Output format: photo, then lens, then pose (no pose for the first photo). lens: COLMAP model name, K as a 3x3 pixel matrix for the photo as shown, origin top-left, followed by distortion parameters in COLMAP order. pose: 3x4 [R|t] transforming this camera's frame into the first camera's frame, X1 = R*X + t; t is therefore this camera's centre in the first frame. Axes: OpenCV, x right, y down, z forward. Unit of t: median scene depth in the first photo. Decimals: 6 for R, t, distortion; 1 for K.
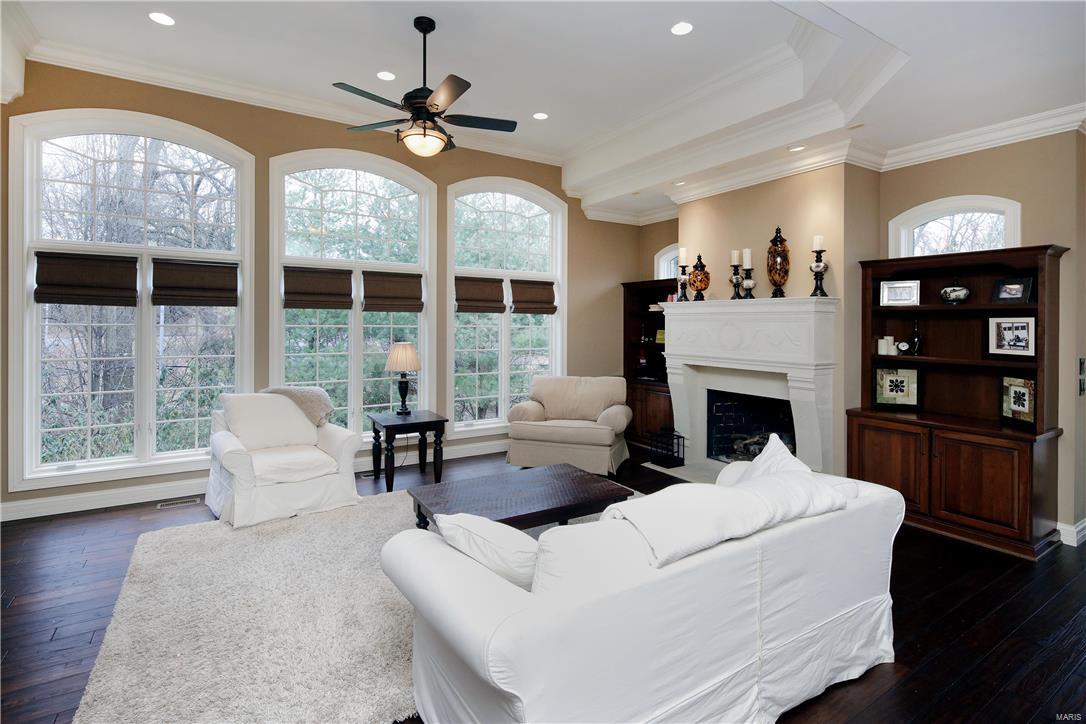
lens RADIAL K [[523.0, 0, 526.1], [0, 523.0, 326.3], [0, 0, 1]] dist [-0.001113, -0.000229]
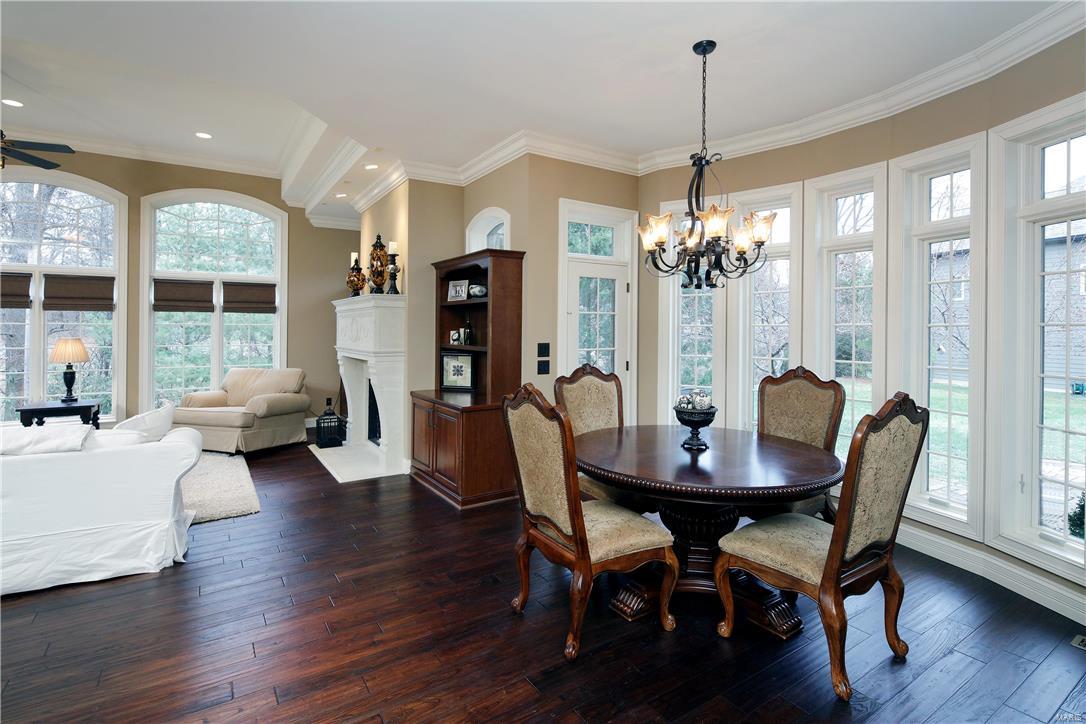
lens RADIAL K [[522.4, 0, 537.2], [0, 522.4, 321.2], [0, 0, 1]] dist [-0.000597, 0.000129]
pose [[0.999512, -0.006029, 0.030664, 0.730783], [0.006578, 0.999819, -0.017845, 0.022129], [-0.030551, 0.018038, 0.999370, -0.145682]]
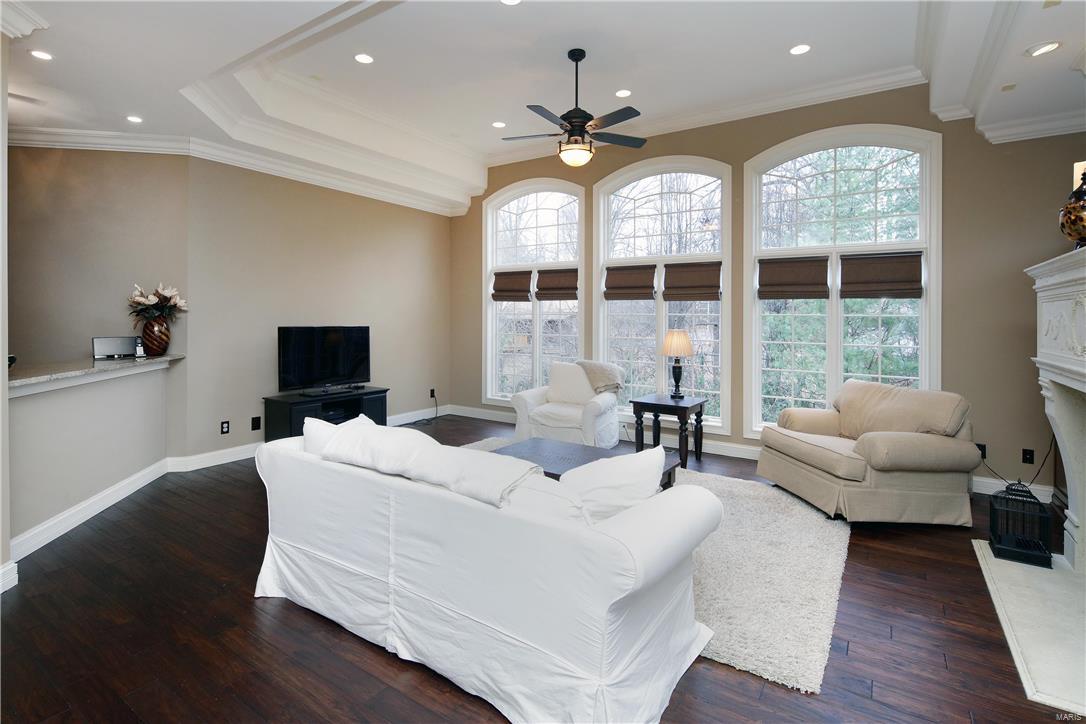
lens RADIAL K [[518.6, 0, 564.1], [0, 518.6, 312.0], [0, 0, 1]] dist [0.000900, 0.000521]
pose [[0.434912, -0.005791, -0.900454, 0.600994], [-0.005016, 0.999948, -0.008854, 0.006356], [0.900459, 0.008367, 0.434861, 0.347530]]
